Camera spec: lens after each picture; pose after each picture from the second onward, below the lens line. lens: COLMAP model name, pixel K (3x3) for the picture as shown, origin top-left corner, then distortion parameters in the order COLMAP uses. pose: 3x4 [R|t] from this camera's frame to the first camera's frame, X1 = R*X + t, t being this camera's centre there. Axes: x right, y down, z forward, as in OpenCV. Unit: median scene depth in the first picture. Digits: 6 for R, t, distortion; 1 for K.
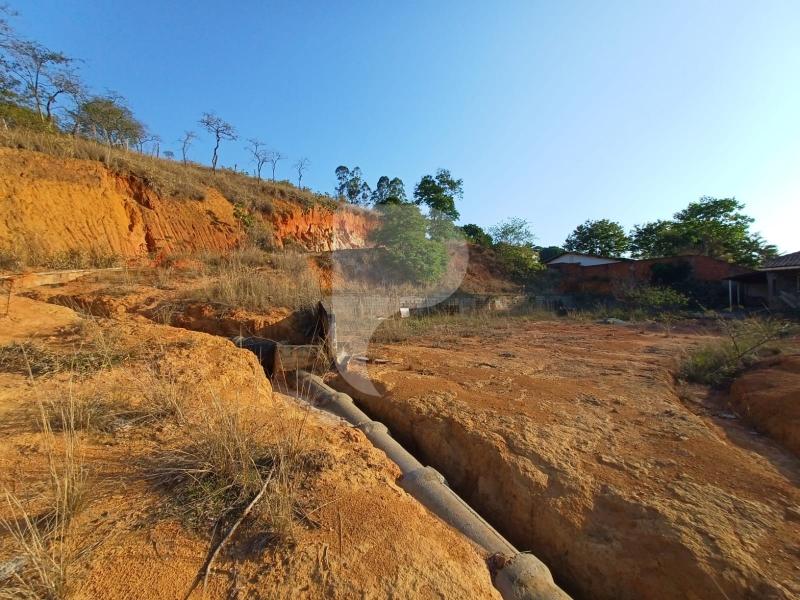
lens RADIAL K [[313.2, 0, 398.9], [0, 313.2, 300.9], [0, 0, 1]] dist [0.002368, 0.000284]
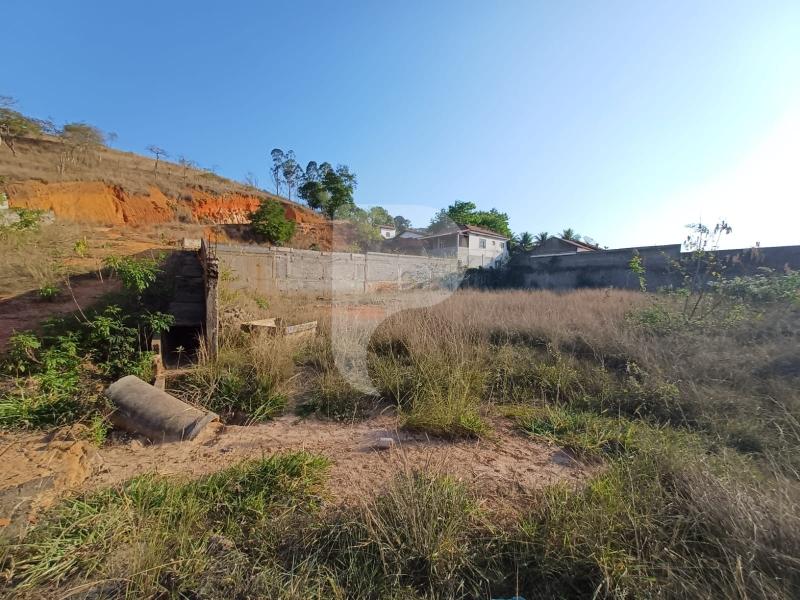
lens RADIAL K [[313.2, 0, 394.4], [0, 313.2, 292.6], [0, 0, 1]] dist [0.002368, 0.000284]
pose [[0.993416, 0.009141, 0.114199, 0.361499], [-0.014551, 0.998806, 0.046627, 0.090288], [-0.113636, -0.047982, 0.992363, -0.612684]]
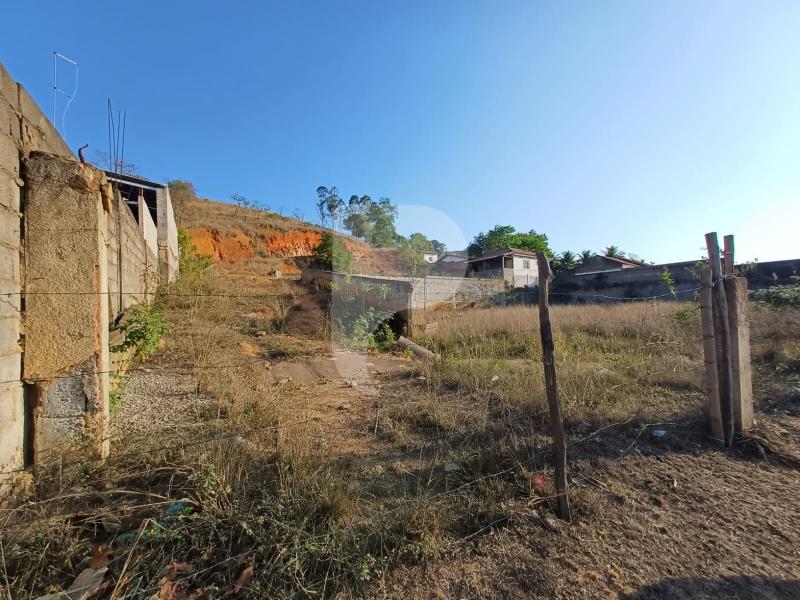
lens RADIAL K [[313.2, 0, 393.9], [0, 313.2, 287.2], [0, 0, 1]] dist [0.002368, 0.000284]
pose [[0.999895, -0.013554, 0.005138, 0.289443], [0.013776, 0.998851, -0.045900, 0.098000], [-0.004510, 0.045966, 0.998933, -0.713743]]
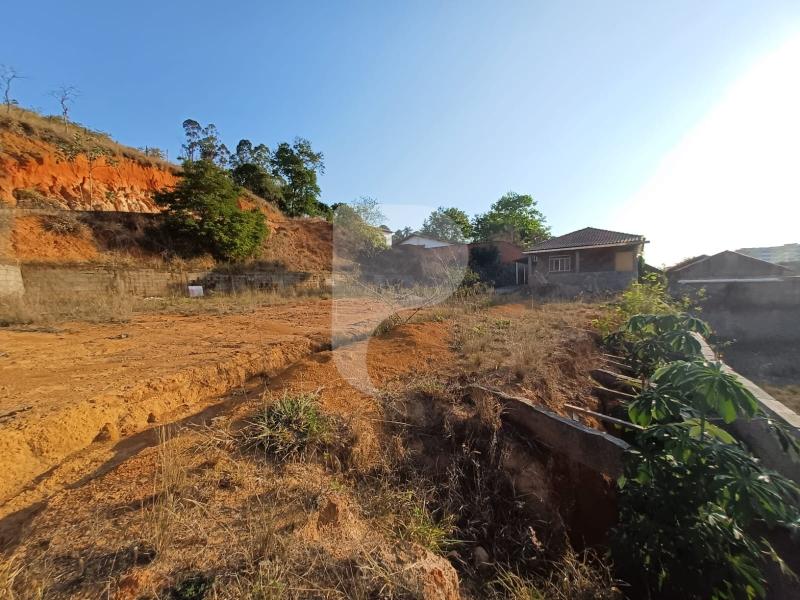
lens RADIAL K [[313.2, 0, 396.9], [0, 313.2, 300.2], [0, 0, 1]] dist [0.002368, 0.000284]
pose [[0.941686, -0.018668, 0.335974, 0.143078], [-0.000387, 0.998399, 0.056559, 0.007594], [-0.336492, -0.053391, 0.940172, 0.010540]]
